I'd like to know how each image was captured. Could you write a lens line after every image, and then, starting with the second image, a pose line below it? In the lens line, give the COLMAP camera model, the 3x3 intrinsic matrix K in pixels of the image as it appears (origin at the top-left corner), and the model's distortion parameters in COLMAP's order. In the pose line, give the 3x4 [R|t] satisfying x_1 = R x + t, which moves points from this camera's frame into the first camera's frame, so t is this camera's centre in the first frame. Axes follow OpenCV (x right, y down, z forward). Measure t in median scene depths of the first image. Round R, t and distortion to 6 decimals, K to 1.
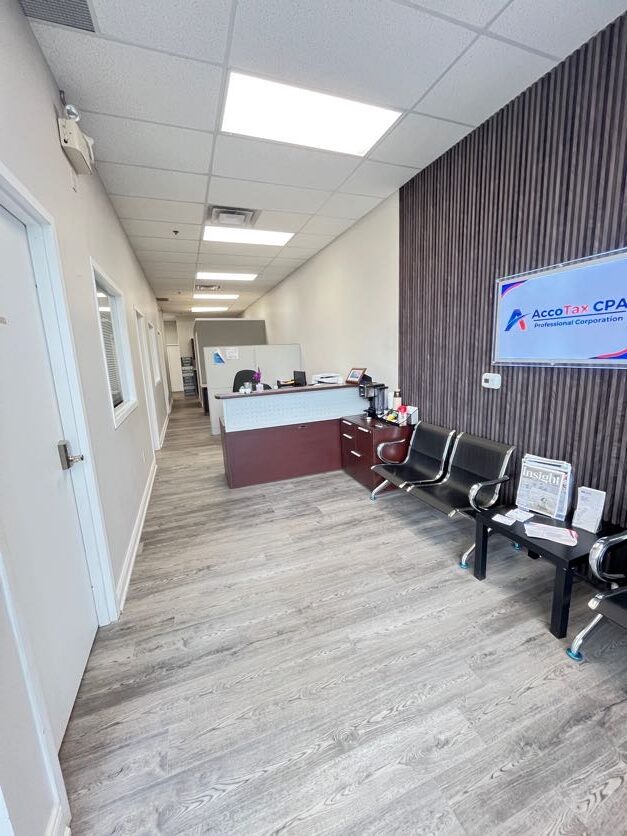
lens RADIAL K [[340.3, 0, 314.1], [0, 340.3, 414.3], [0, 0, 1]] dist [-0.000998, -0.000326]
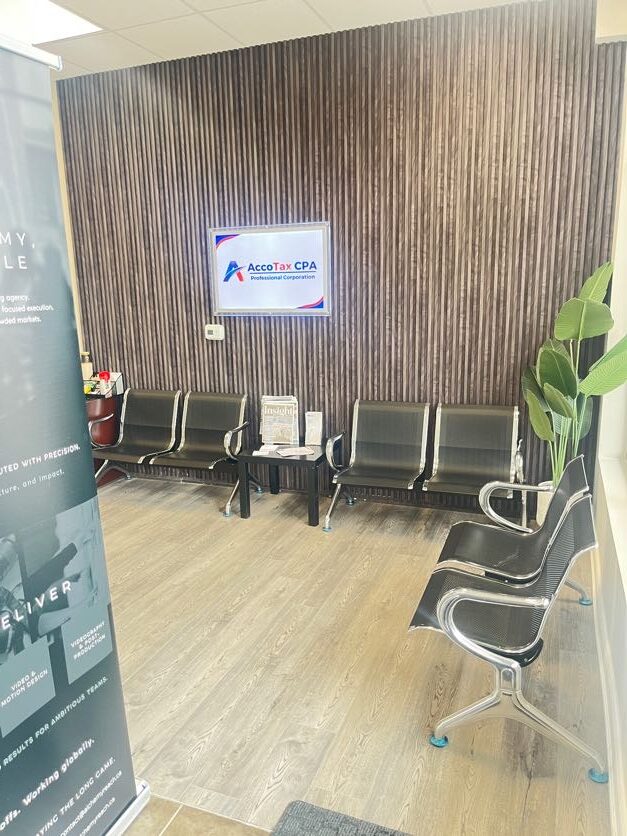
lens RADIAL K [[623.4, 0, 313.0], [0, 623.4, 419.8], [0, 0, 1]] dist [0.034753, 0.004395]
pose [[0.670258, -0.133741, 0.729978, -0.696944], [0.129956, 0.989581, 0.061979, 0.083937], [-0.730661, 0.053323, 0.680655, -0.452914]]
